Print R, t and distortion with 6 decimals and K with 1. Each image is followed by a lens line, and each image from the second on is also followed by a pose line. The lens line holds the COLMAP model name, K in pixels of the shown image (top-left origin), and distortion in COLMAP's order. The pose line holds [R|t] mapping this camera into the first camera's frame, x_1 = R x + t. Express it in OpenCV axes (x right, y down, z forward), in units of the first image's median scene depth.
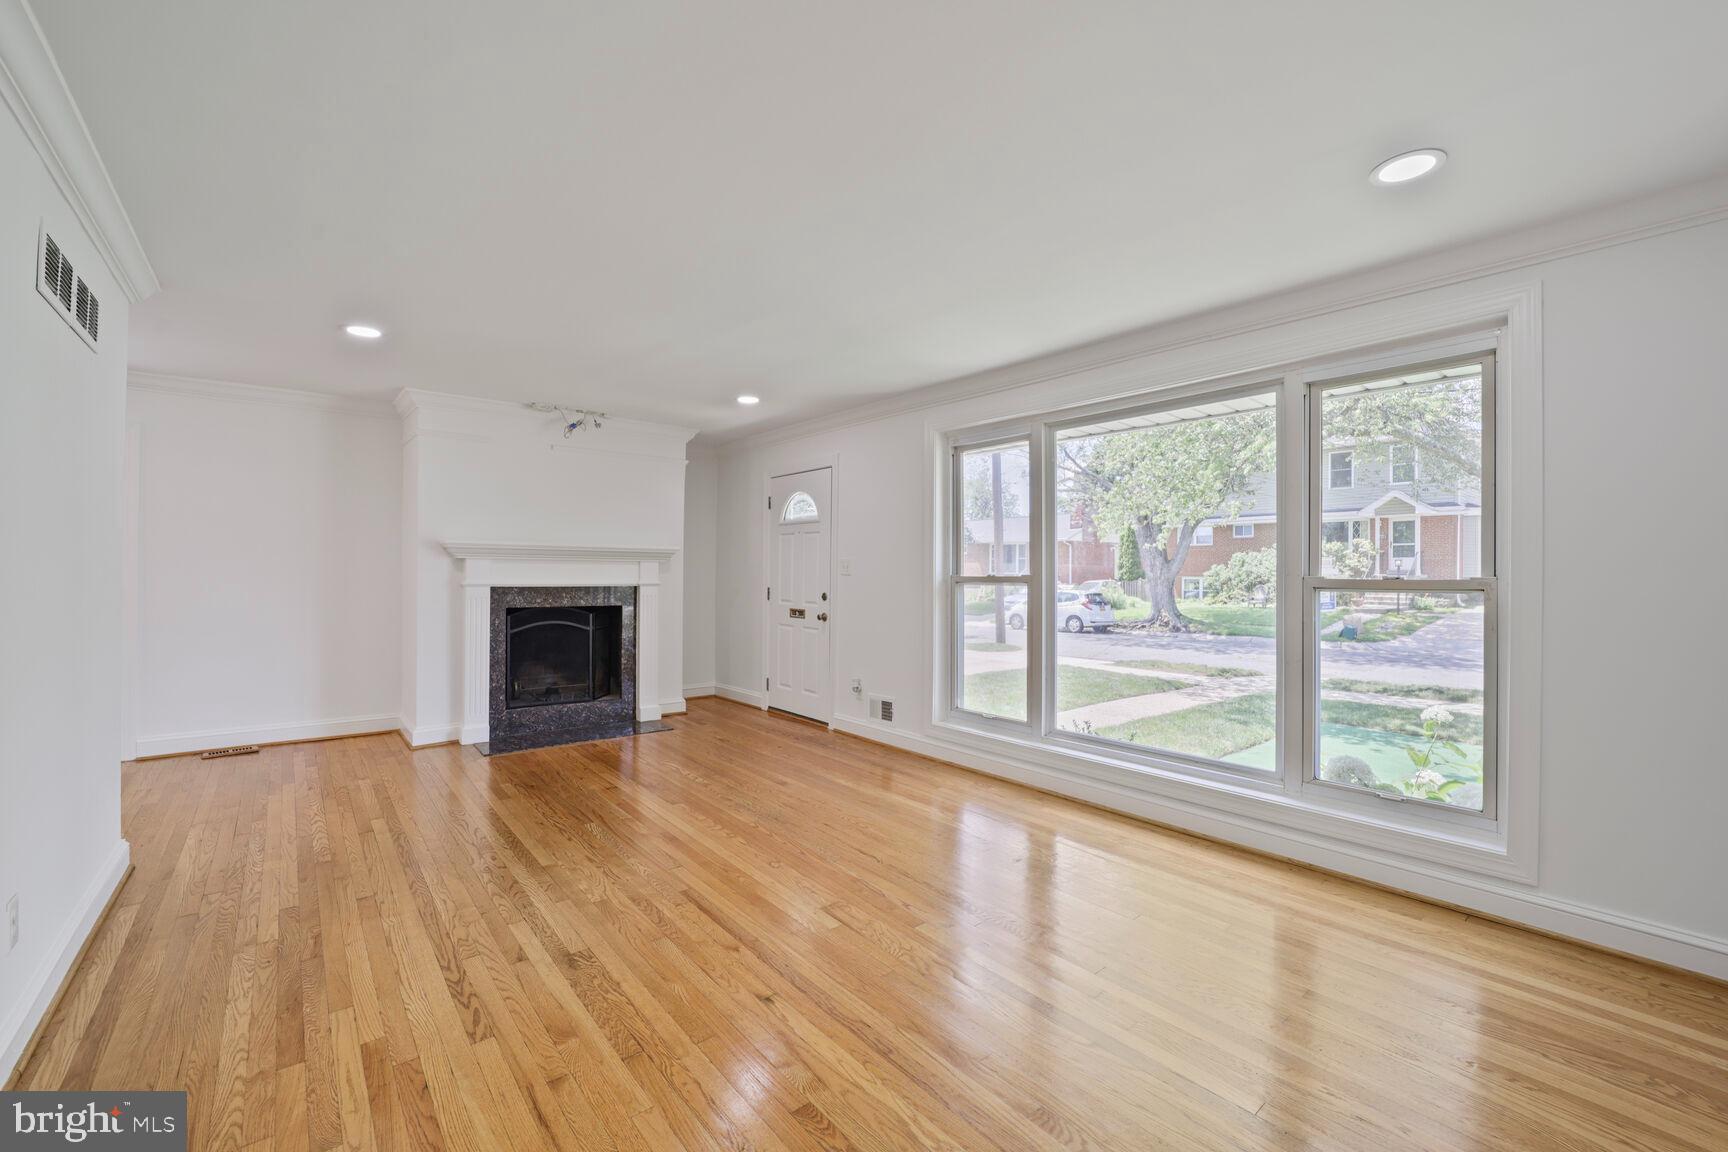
lens RADIAL K [[704.9, 0, 864.9], [0, 704.9, 560.3], [0, 0, 1]] dist [-0.020238, -0.000090]
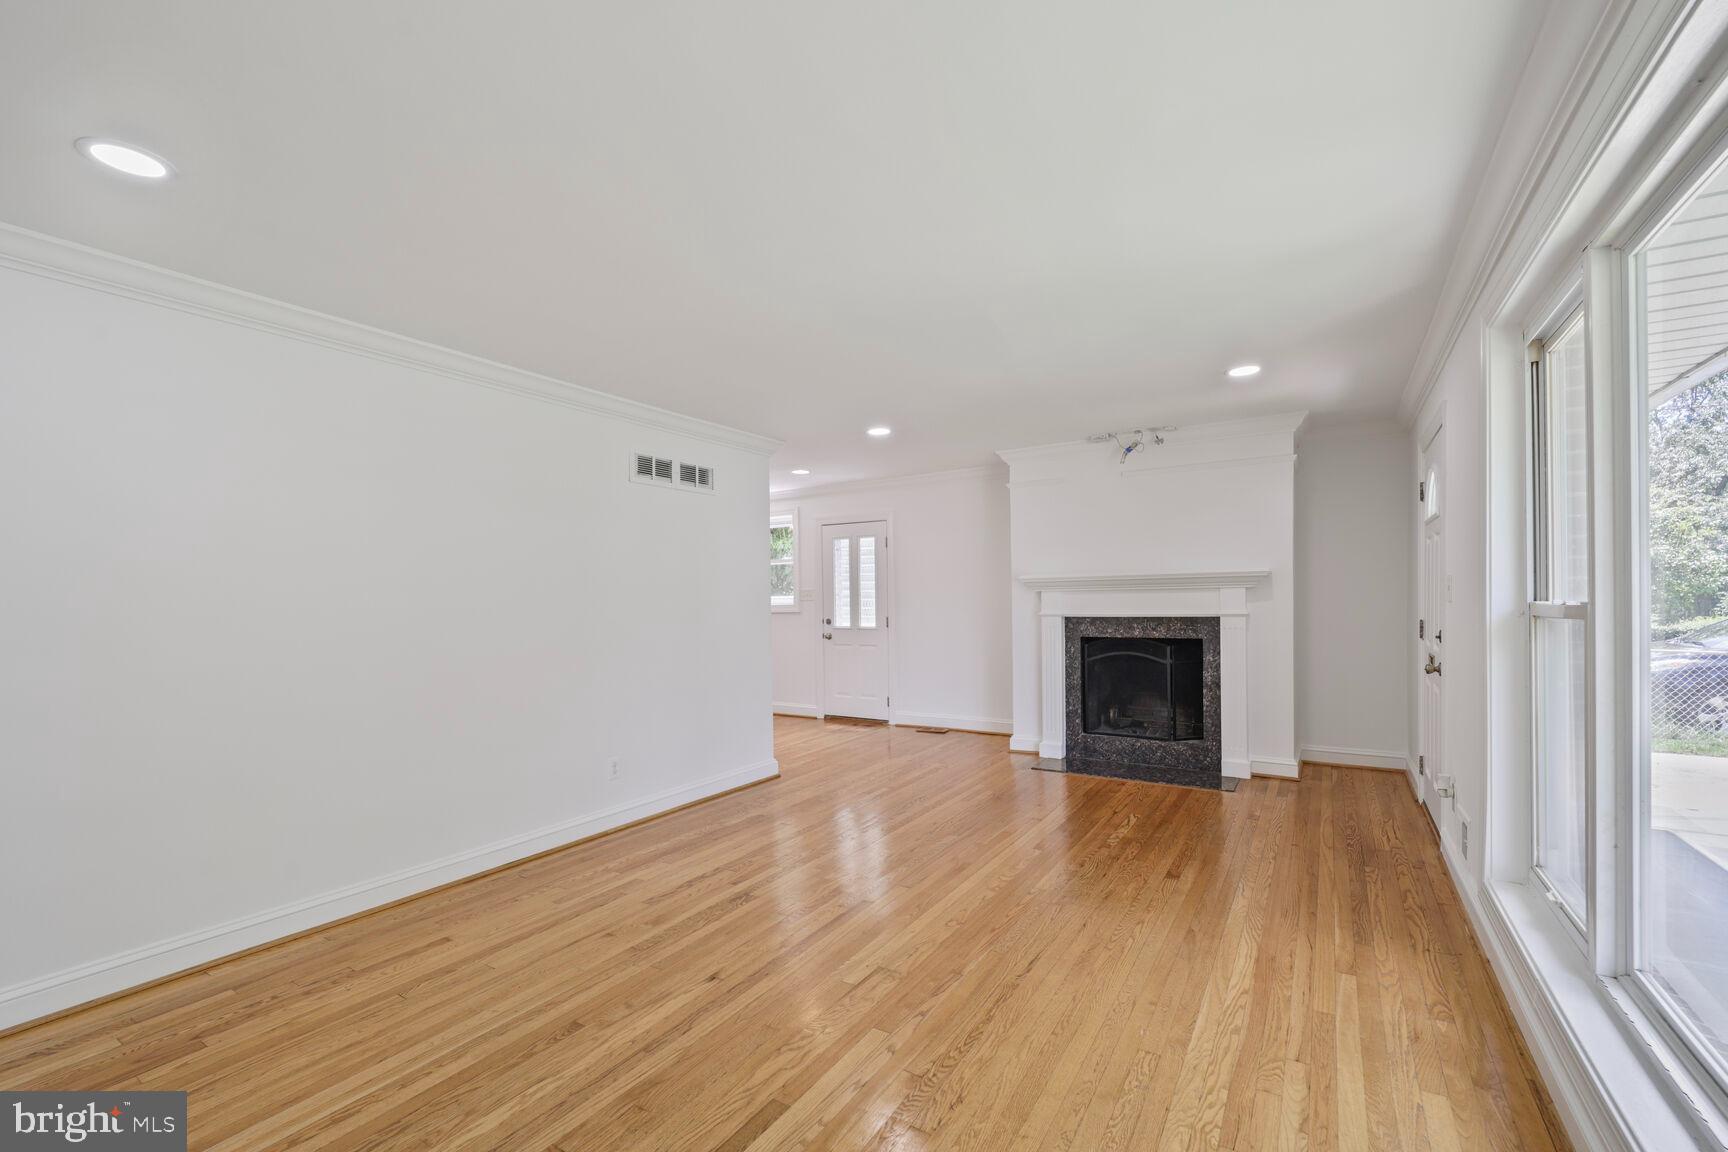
lens RADIAL K [[725.4, 0, 848.9], [0, 725.4, 609.7], [0, 0, 1]] dist [-0.007863, -0.001264]
pose [[0.301384, -0.000852, -0.953502, 0.434862], [0.035117, 0.999331, 0.010207, 0.003843], [0.952856, -0.036560, 0.301212, 0.352305]]
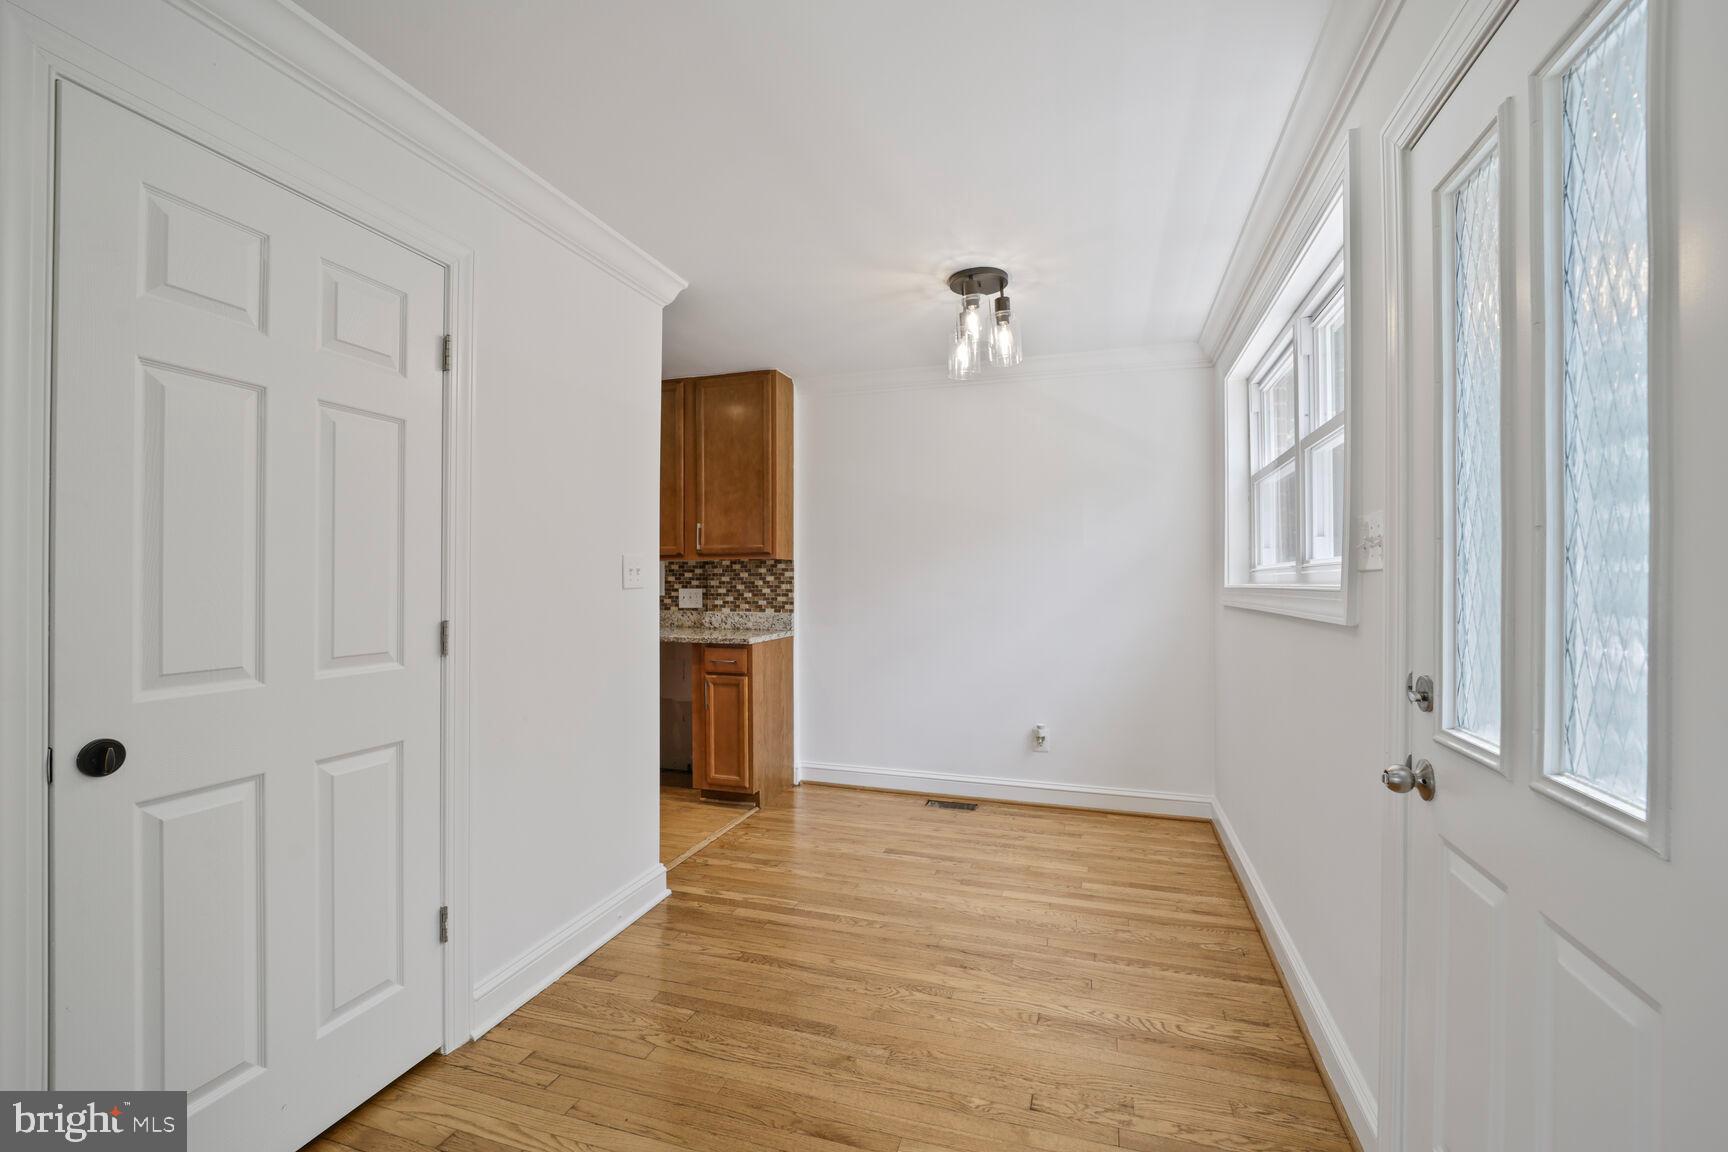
lens RADIAL K [[725.4, 0, 868.2], [0, 725.4, 577.0], [0, 0, 1]] dist [-0.007863, -0.001264]
pose [[-0.841055, -0.012106, -0.540814, -0.736783], [-0.000231, 0.999758, -0.022020, 0.005829], [0.540950, -0.018395, -0.840854, 0.881110]]
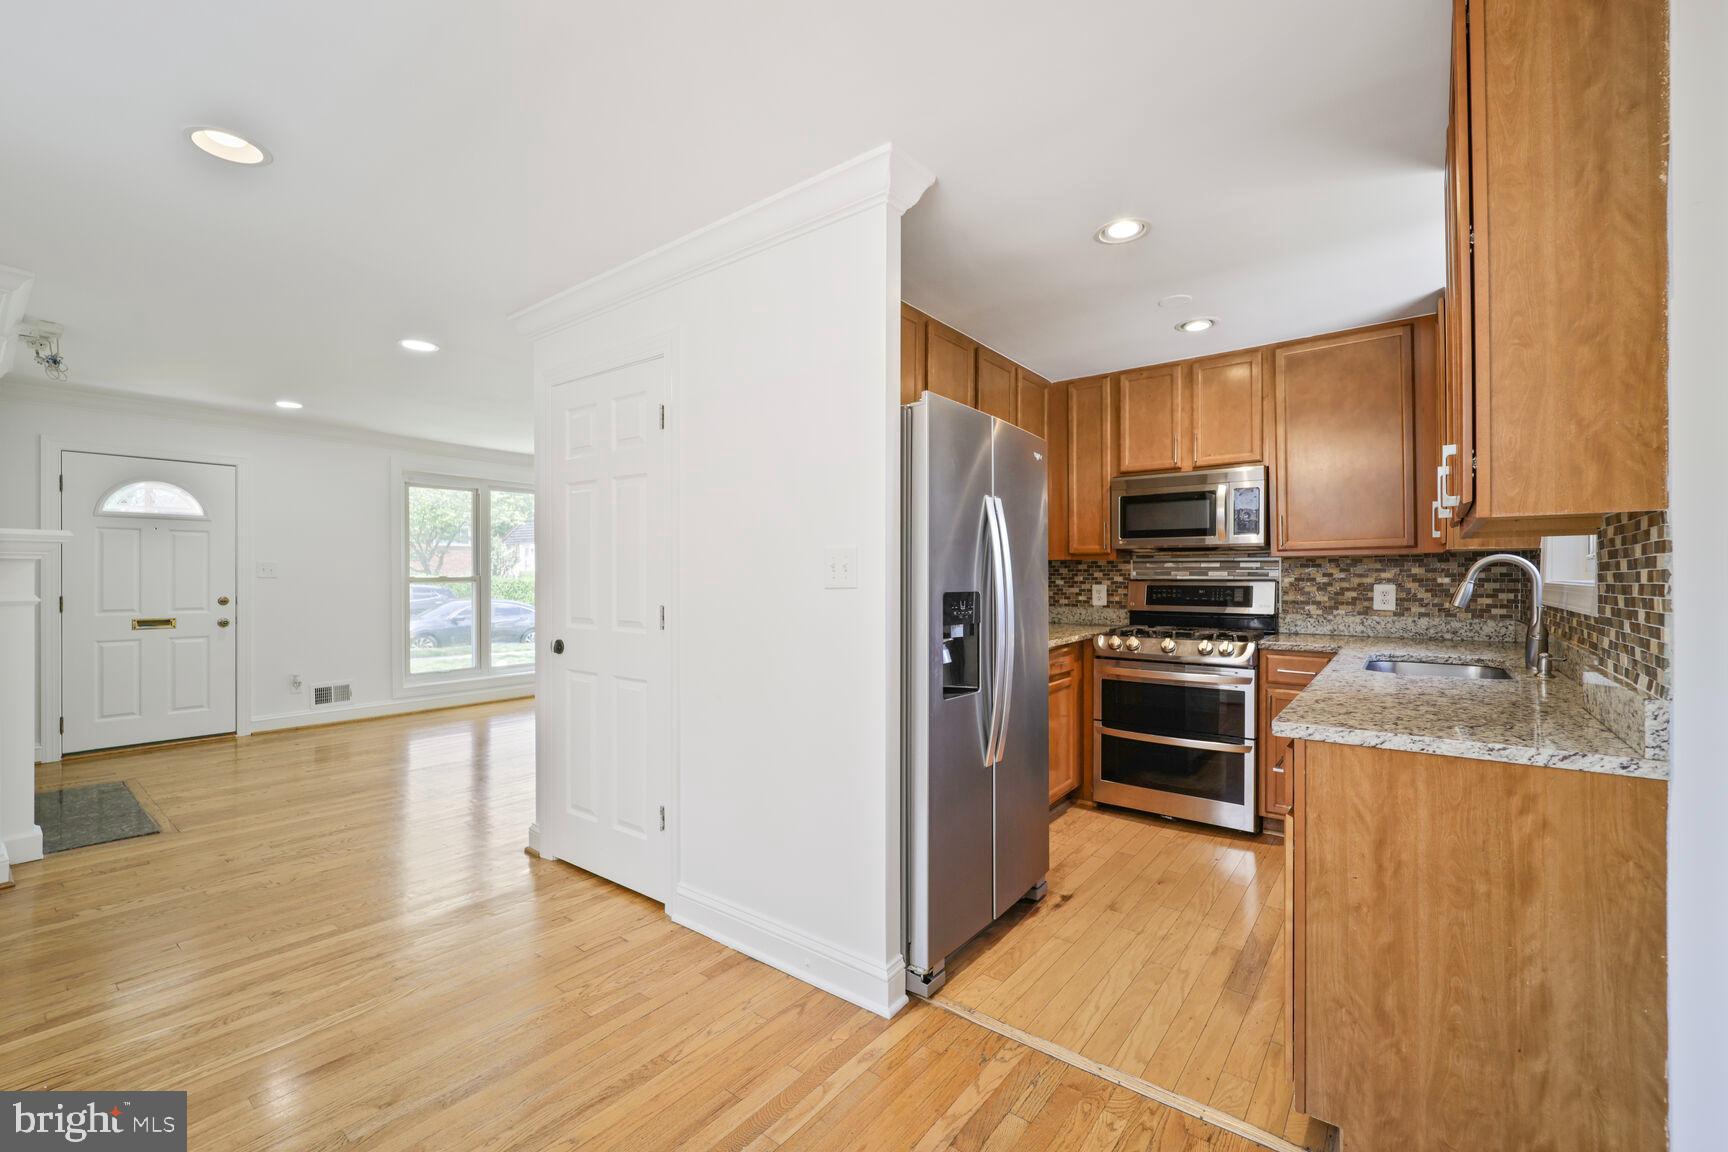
lens RADIAL K [[725.4, 0, 860.9], [0, 725.4, 574.3], [0, 0, 1]] dist [-0.007863, -0.001264]
pose [[-0.214636, -0.008500, 0.976657, -1.315685], [-0.020964, 0.999772, 0.004094, -0.007594], [-0.976469, -0.019596, -0.214765, 0.411618]]
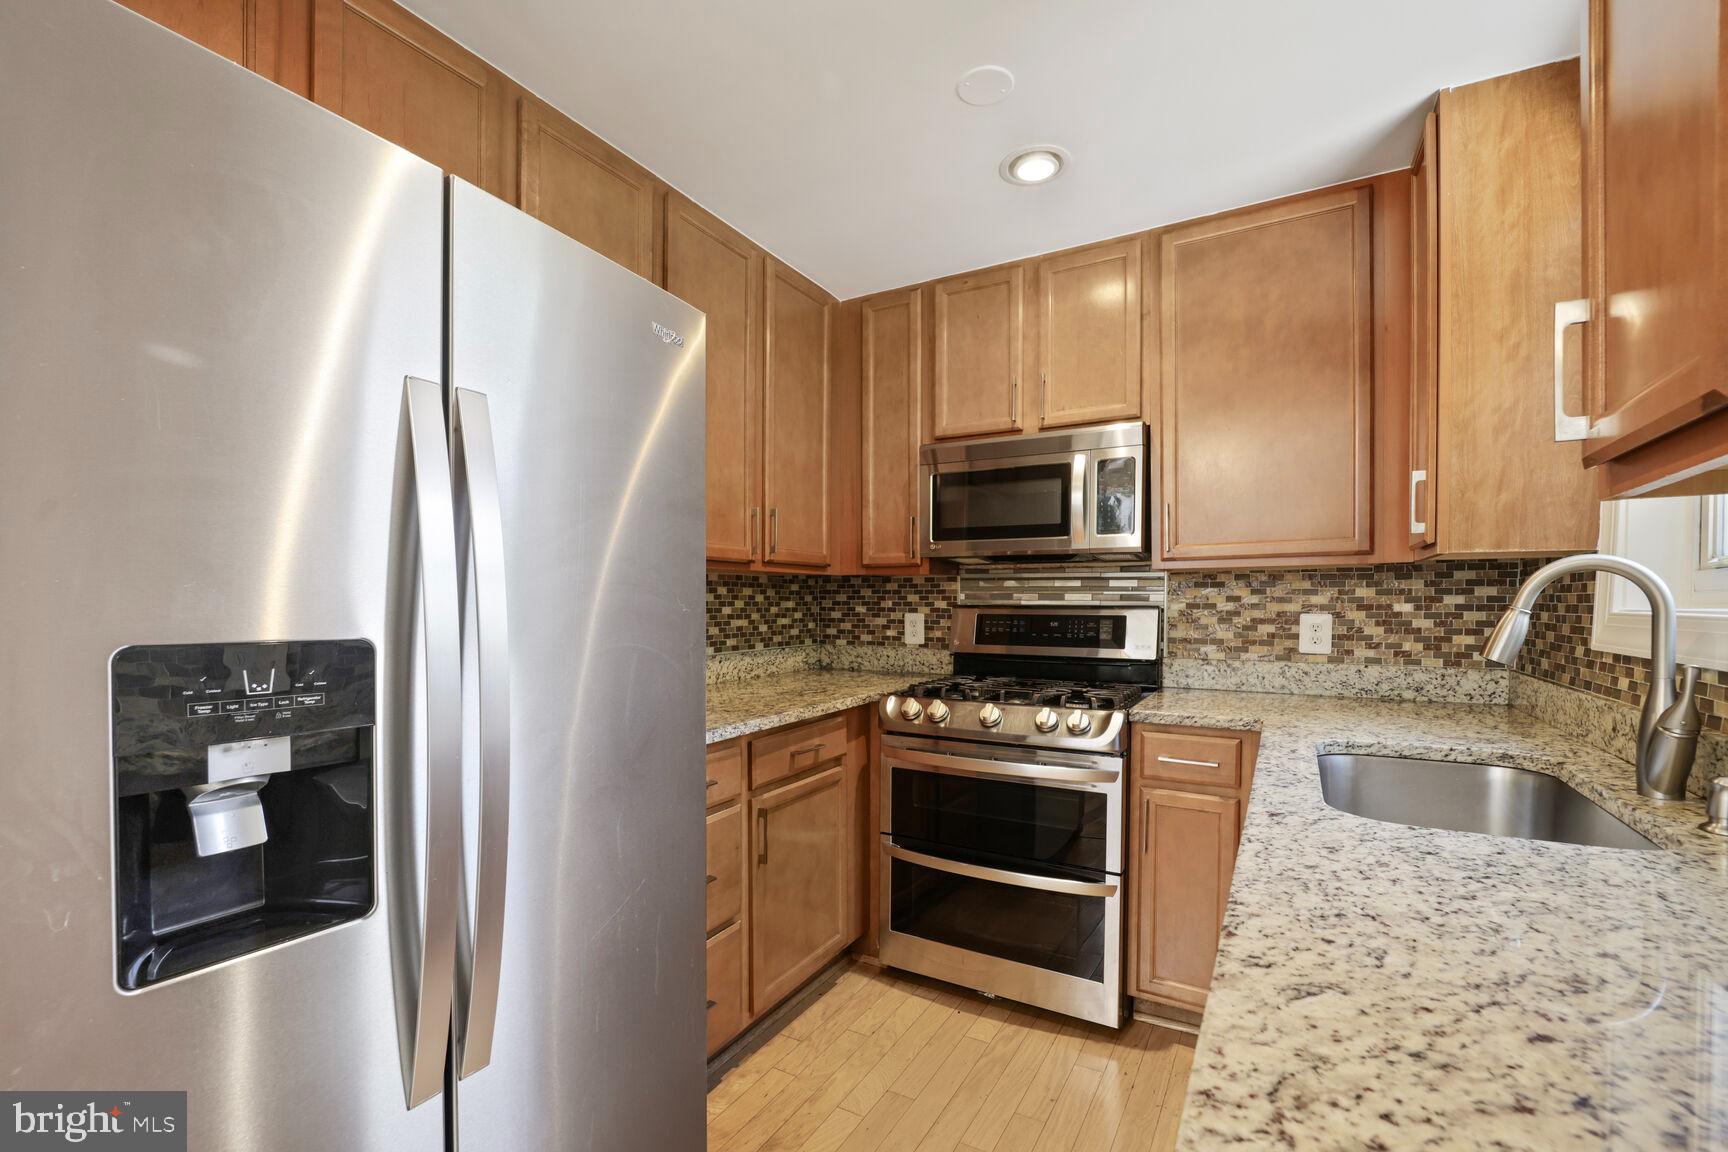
lens RADIAL K [[754.8, 0, 868.9], [0, 754.8, 617.1], [0, 0, 1]] dist [-0.012287, -0.000921]
pose [[-0.352613, -0.030526, 0.935271, -1.074987], [-0.023373, 0.999443, 0.023808, -0.008070], [-0.935477, -0.013465, -0.353130, 0.186634]]
